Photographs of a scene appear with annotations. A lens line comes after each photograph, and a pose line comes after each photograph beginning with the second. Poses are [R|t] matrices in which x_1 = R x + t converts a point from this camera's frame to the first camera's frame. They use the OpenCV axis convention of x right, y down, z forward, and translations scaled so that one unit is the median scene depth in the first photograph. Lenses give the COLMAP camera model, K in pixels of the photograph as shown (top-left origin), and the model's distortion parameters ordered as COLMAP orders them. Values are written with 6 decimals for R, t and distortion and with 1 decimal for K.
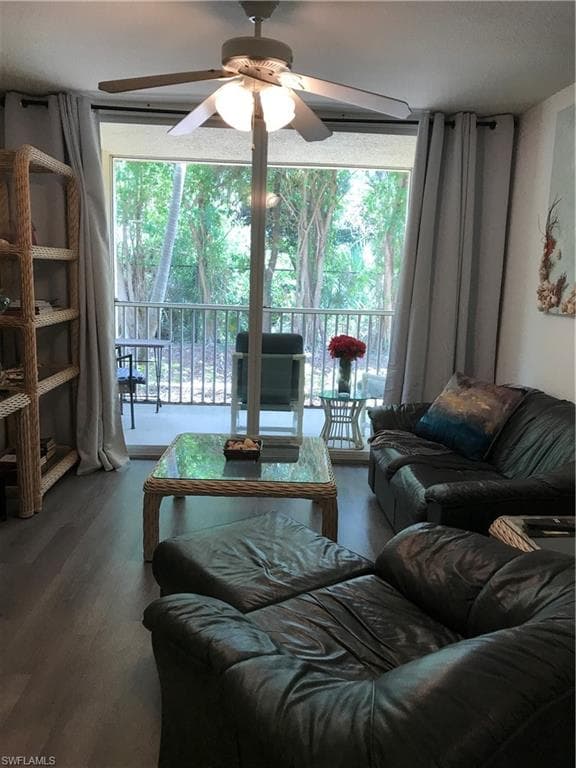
lens RADIAL K [[618.6, 0, 288.0], [0, 618.6, 384.0], [0, 0, 1]] dist [0.007011, -0.008099]
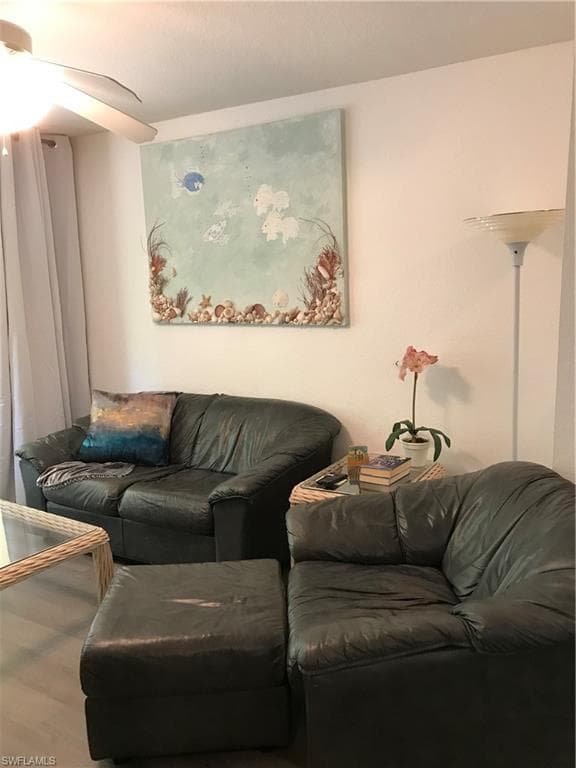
lens RADIAL K [[618.6, 0, 288.0], [0, 618.6, 384.0], [0, 0, 1]] dist [0.007011, -0.008099]
pose [[0.533185, -0.164274, 0.829896, -0.413392], [0.180355, 0.980487, 0.078209, -0.054747], [-0.826550, 0.107976, 0.552409, 0.205716]]
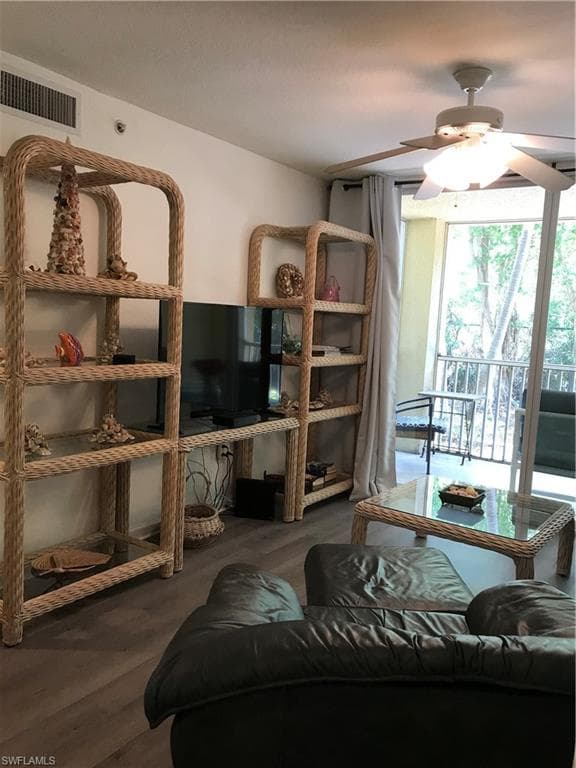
lens RADIAL K [[618.6, 0, 288.0], [0, 618.6, 384.0], [0, 0, 1]] dist [0.007011, -0.008099]
pose [[0.799703, 0.068606, -0.596463, 0.266177], [-0.129744, 0.989724, -0.060114, 0.021476], [0.586210, 0.125461, 0.800386, 0.003405]]
